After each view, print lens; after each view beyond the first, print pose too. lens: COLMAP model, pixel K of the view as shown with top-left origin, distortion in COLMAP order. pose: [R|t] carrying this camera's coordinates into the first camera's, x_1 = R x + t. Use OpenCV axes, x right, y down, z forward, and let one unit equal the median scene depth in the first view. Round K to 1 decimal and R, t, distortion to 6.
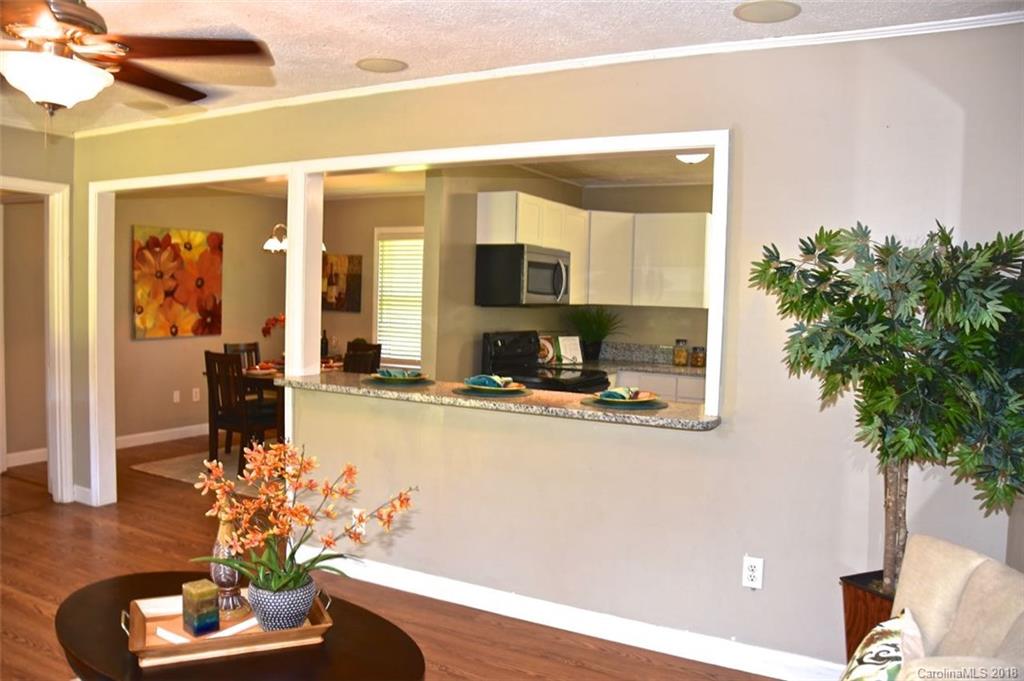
lens RADIAL K [[794.2, 0, 509.3], [0, 794.2, 342.3], [0, 0, 1]] dist [-0.163493, 0.113526]
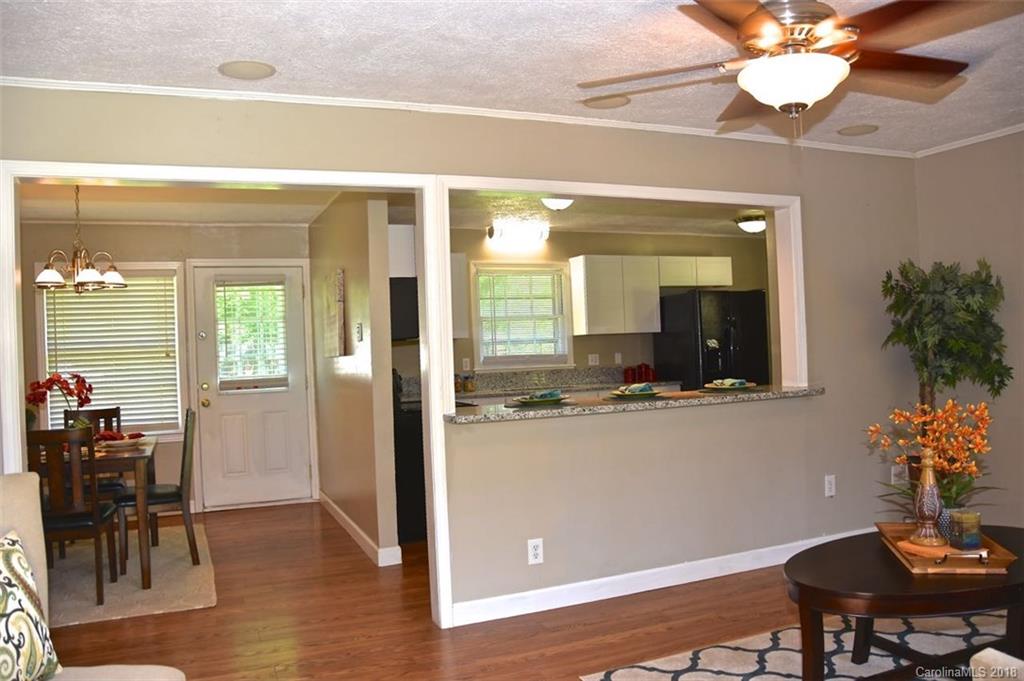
lens RADIAL K [[794.2, 0, 509.7], [0, 794.2, 338.3], [0, 0, 1]] dist [-0.163493, 0.113526]
pose [[0.625740, -0.044091, 0.778784, -0.528809], [0.102065, 0.994445, -0.025707, -0.007086], [-0.773325, 0.095573, 0.626765, 0.215022]]
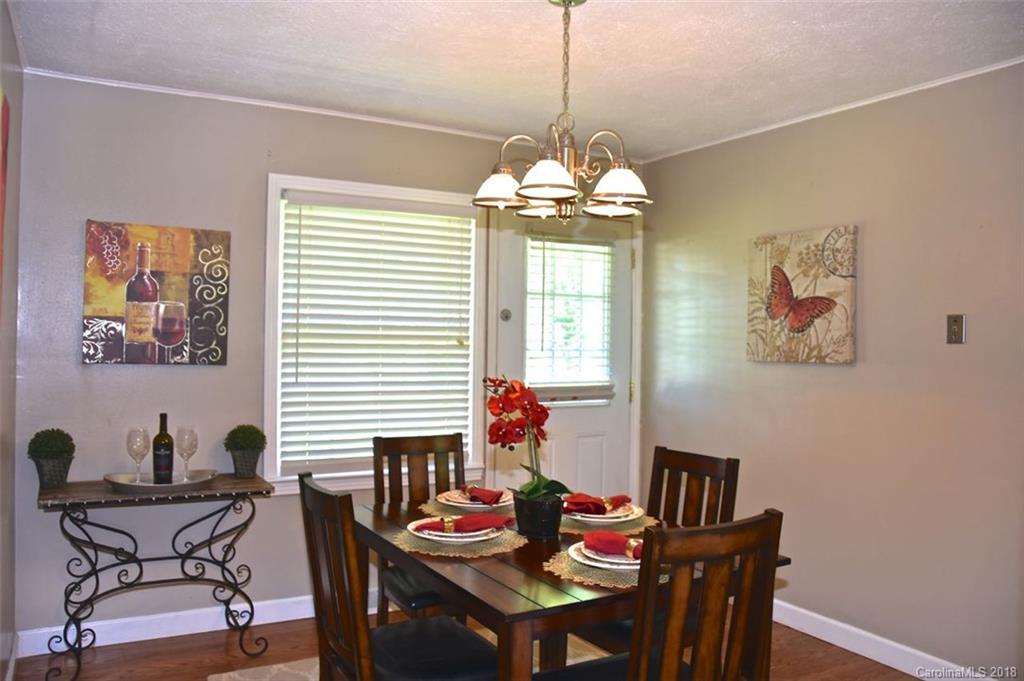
lens RADIAL K [[794.2, 0, 514.2], [0, 794.2, 337.4], [0, 0, 1]] dist [-0.163493, 0.113526]
pose [[0.529126, -0.026060, 0.848143, -0.544349], [0.038014, 0.999253, 0.006988, -0.058298], [-0.847692, 0.028544, 0.529721, 0.751171]]
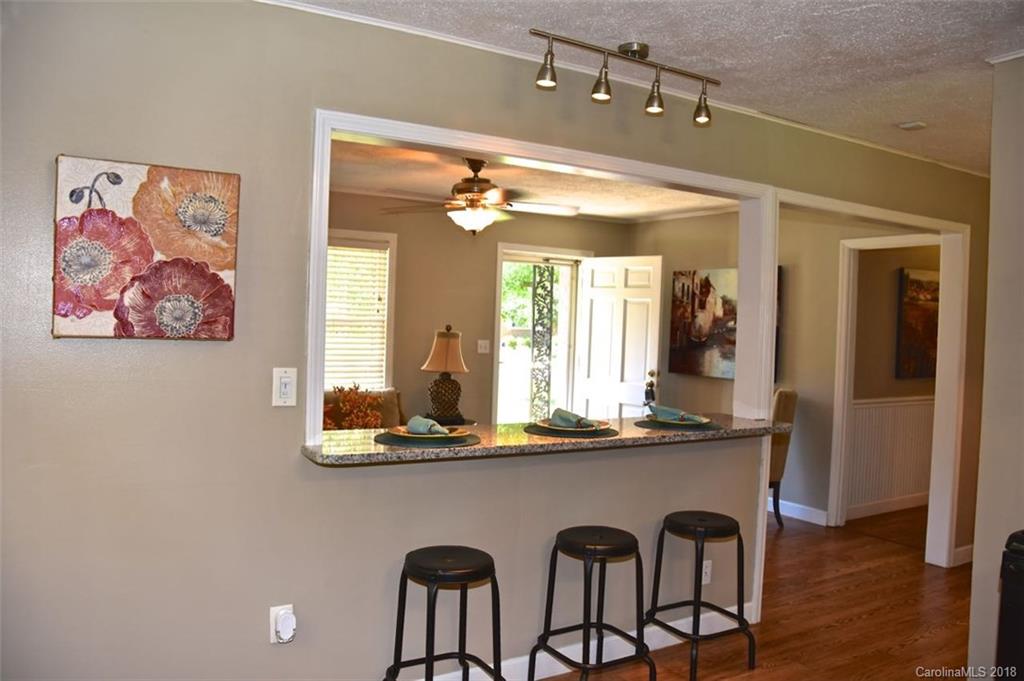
lens RADIAL K [[794.2, 0, 512.5], [0, 794.2, 340.2], [0, 0, 1]] dist [-0.163493, 0.113526]
pose [[-0.499606, -0.022032, -0.865973, 0.390333], [-0.096353, 0.994887, 0.030277, -0.028873], [0.860878, 0.098566, -0.499174, 0.704435]]
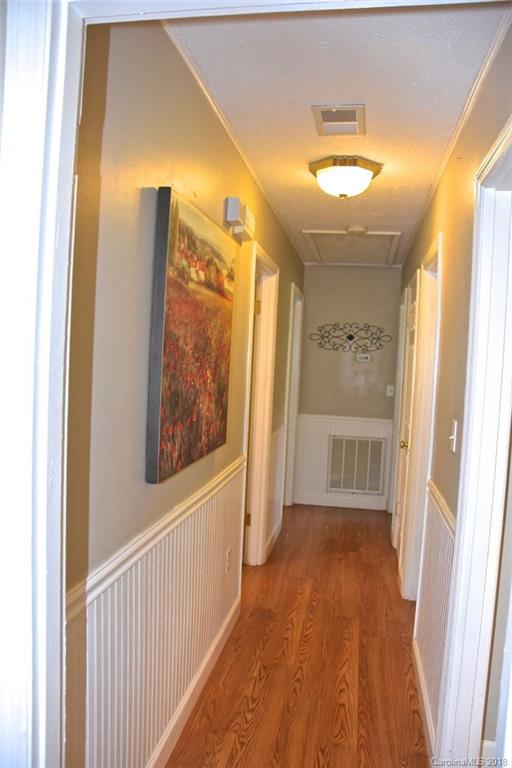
lens RADIAL K [[595.6, 0, 261.0], [0, 595.6, 385.1], [0, 0, 1]] dist [-0.163493, 0.113526]
pose [[0.326557, 0.031875, -0.944640, -0.329921], [-0.096864, 0.995298, 0.000100, -0.047477], [0.940201, 0.091469, 0.328109, 0.608717]]
